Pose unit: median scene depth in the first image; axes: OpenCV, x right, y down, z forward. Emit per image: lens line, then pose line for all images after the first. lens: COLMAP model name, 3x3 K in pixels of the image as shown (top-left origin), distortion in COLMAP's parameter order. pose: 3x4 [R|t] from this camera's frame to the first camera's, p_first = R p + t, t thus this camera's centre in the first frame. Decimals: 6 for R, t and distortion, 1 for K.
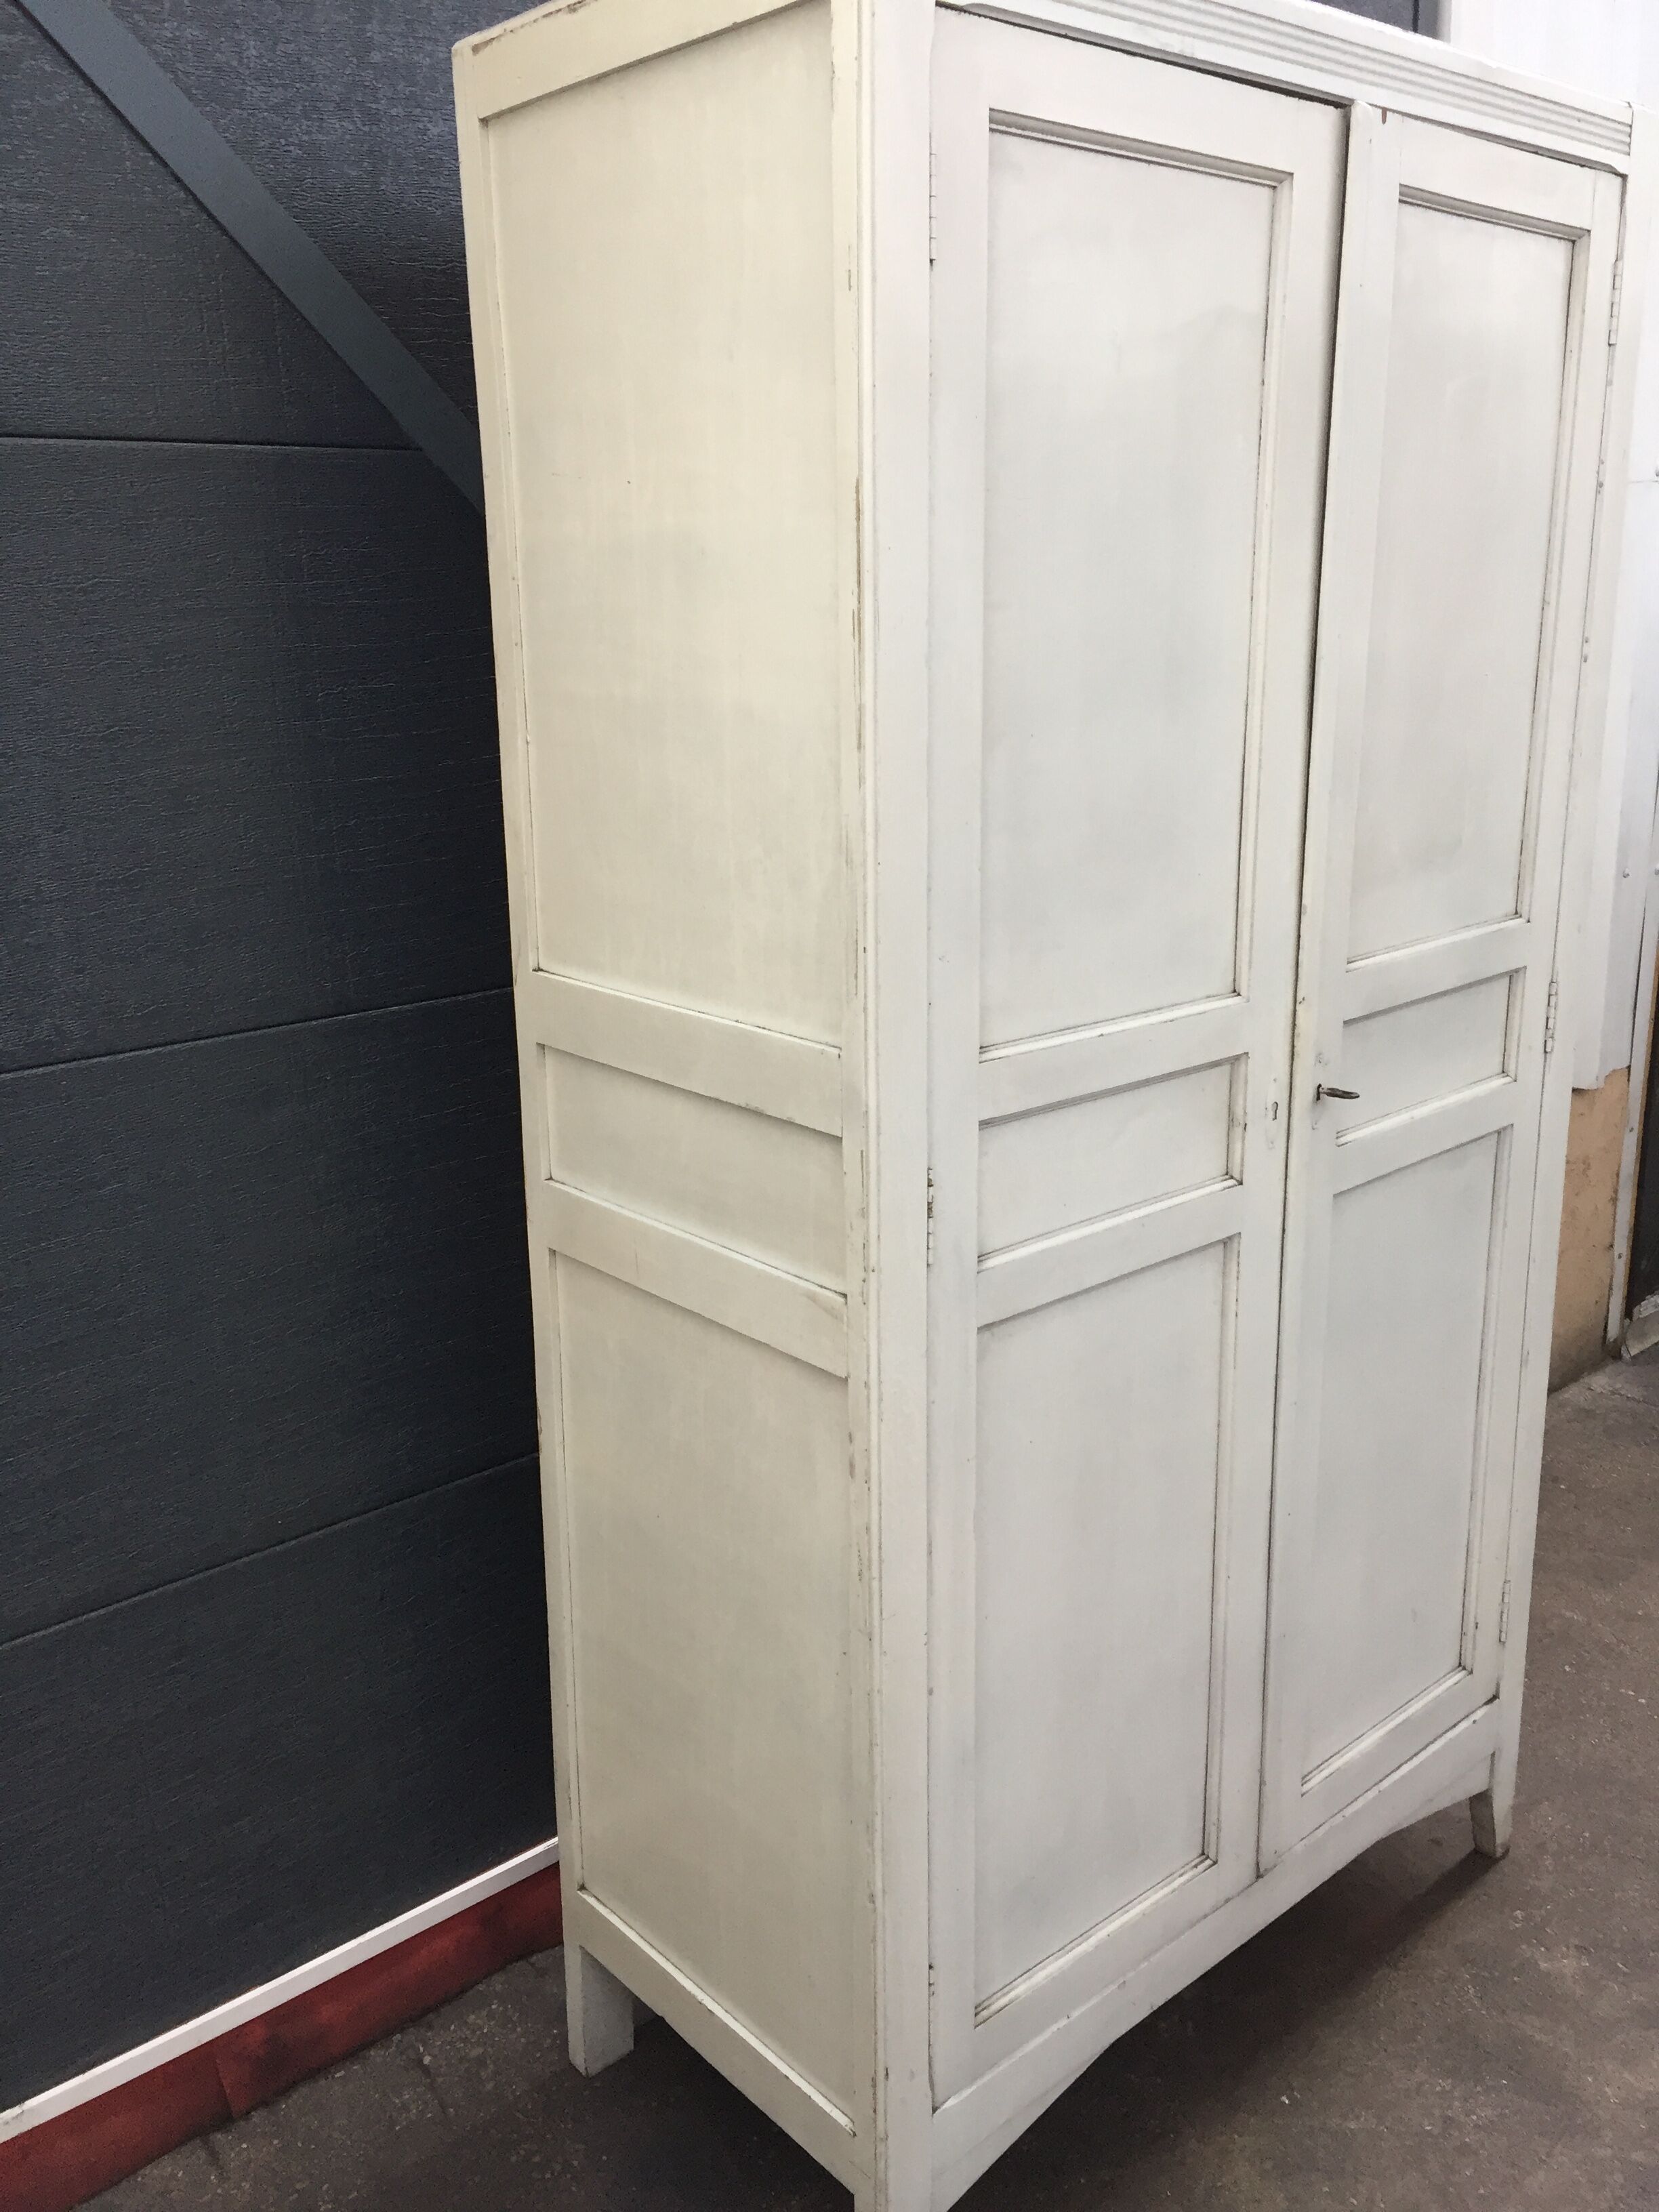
lens RADIAL K [[1879.8, 0, 816.6], [0, 1879.8, 1107.9], [0, 0, 1]] dist [0.069538, -0.089099]
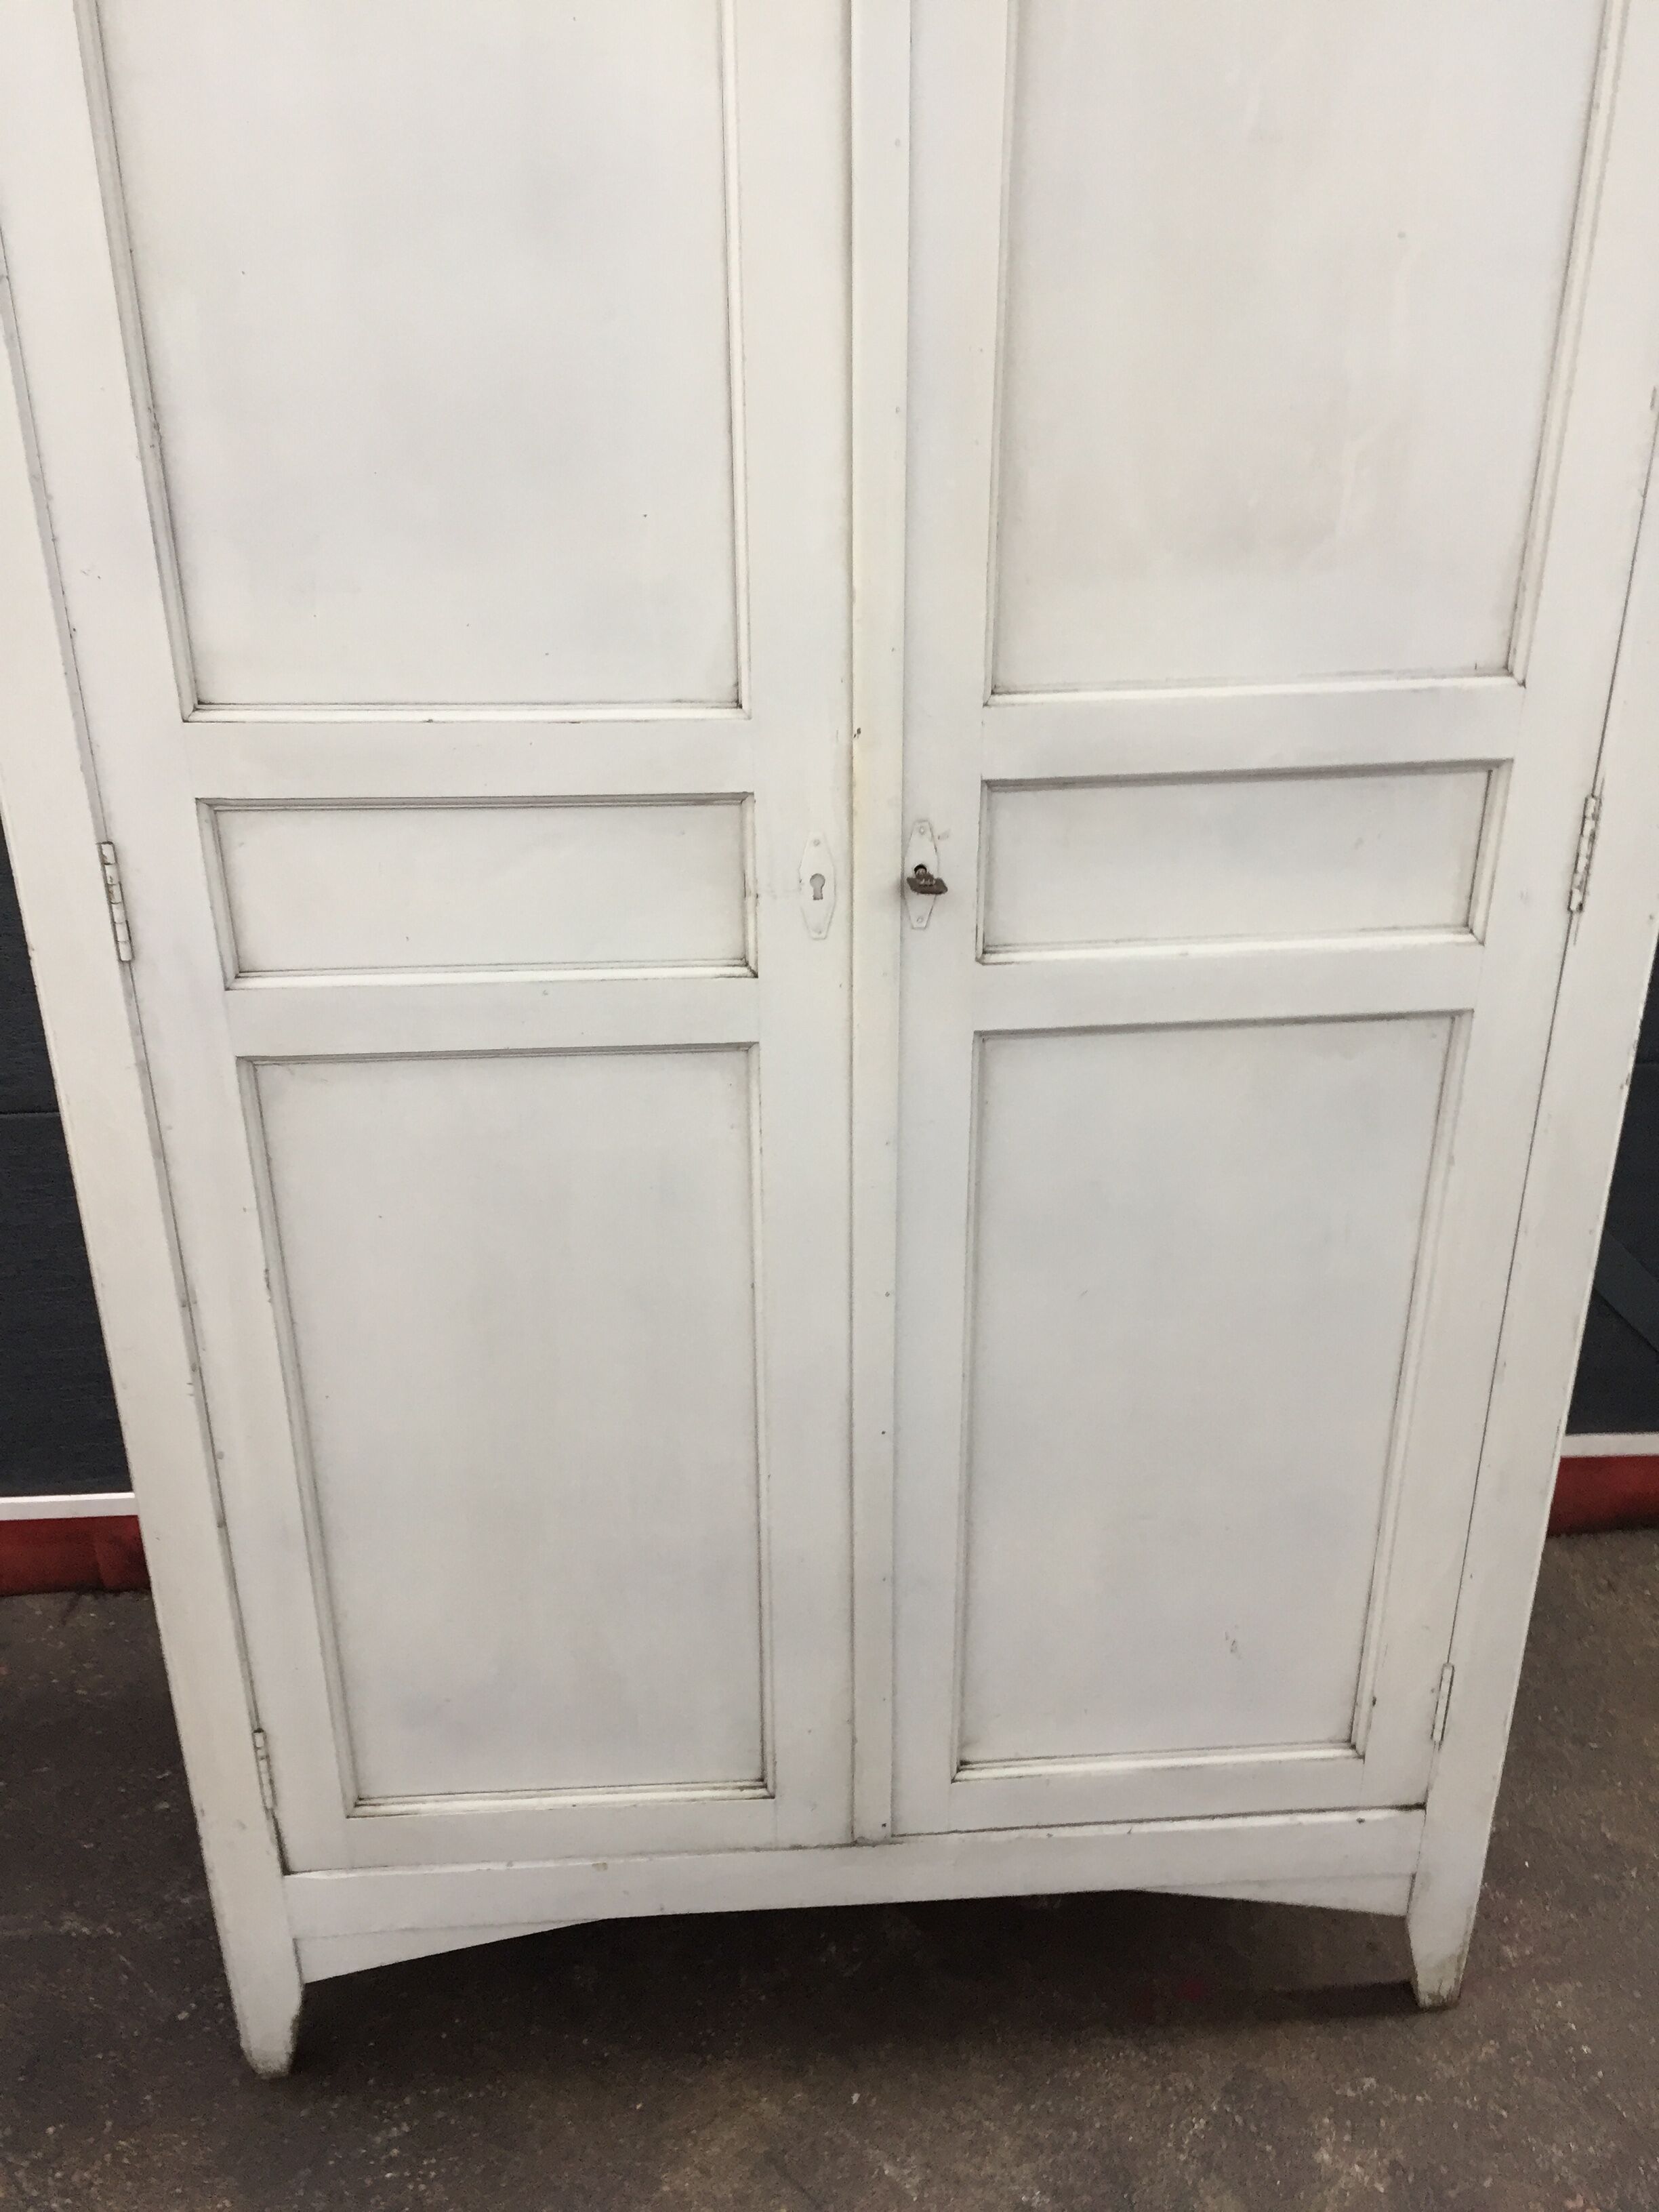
lens RADIAL K [[1879.8, 0, 821.7], [0, 1879.8, 1112.8], [0, 0, 1]] dist [0.069538, -0.089099]
pose [[0.792907, 0.272025, -0.545253, 0.688562], [-0.169023, 0.957895, 0.232096, -0.085626], [0.585431, -0.091870, 0.805500, 0.456267]]
